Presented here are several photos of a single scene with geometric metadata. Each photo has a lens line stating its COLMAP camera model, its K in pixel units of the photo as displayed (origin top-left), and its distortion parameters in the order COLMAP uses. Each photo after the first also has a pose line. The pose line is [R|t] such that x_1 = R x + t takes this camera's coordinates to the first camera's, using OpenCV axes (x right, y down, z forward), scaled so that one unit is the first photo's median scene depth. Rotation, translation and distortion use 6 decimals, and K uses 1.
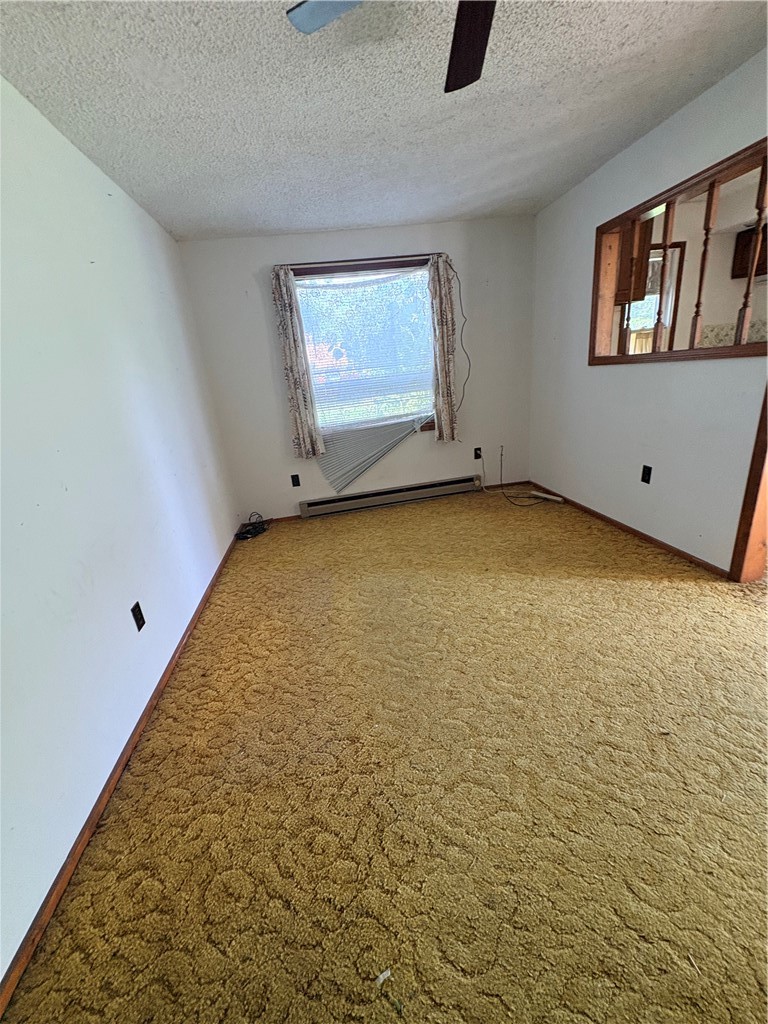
lens RADIAL K [[409.5, 0, 384.0], [0, 409.5, 512.0], [0, 0, 1]] dist [0.000625, 0.000078]
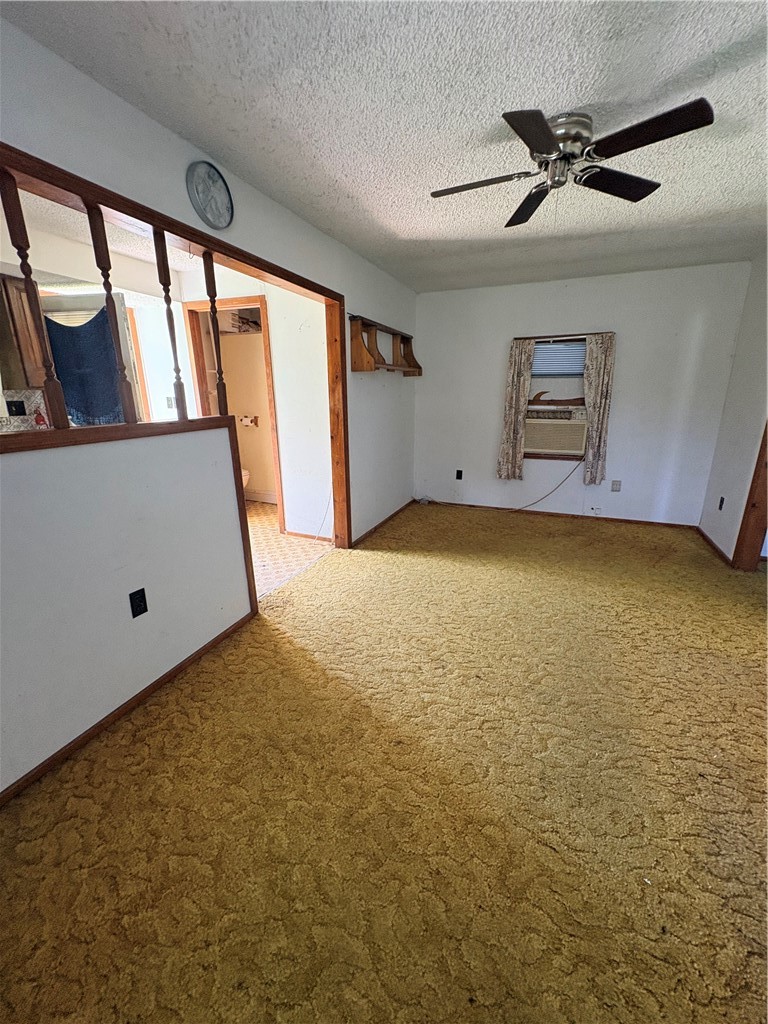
lens RADIAL K [[401.1, 0, 384.0], [0, 401.1, 512.0], [0, 0, 1]] dist [-0.025691, 0.000015]
pose [[-0.842660, -0.031169, 0.537543, -0.040715], [0.272466, 0.836390, 0.475620, -0.492603], [-0.464420, 0.547248, -0.696300, 1.415513]]
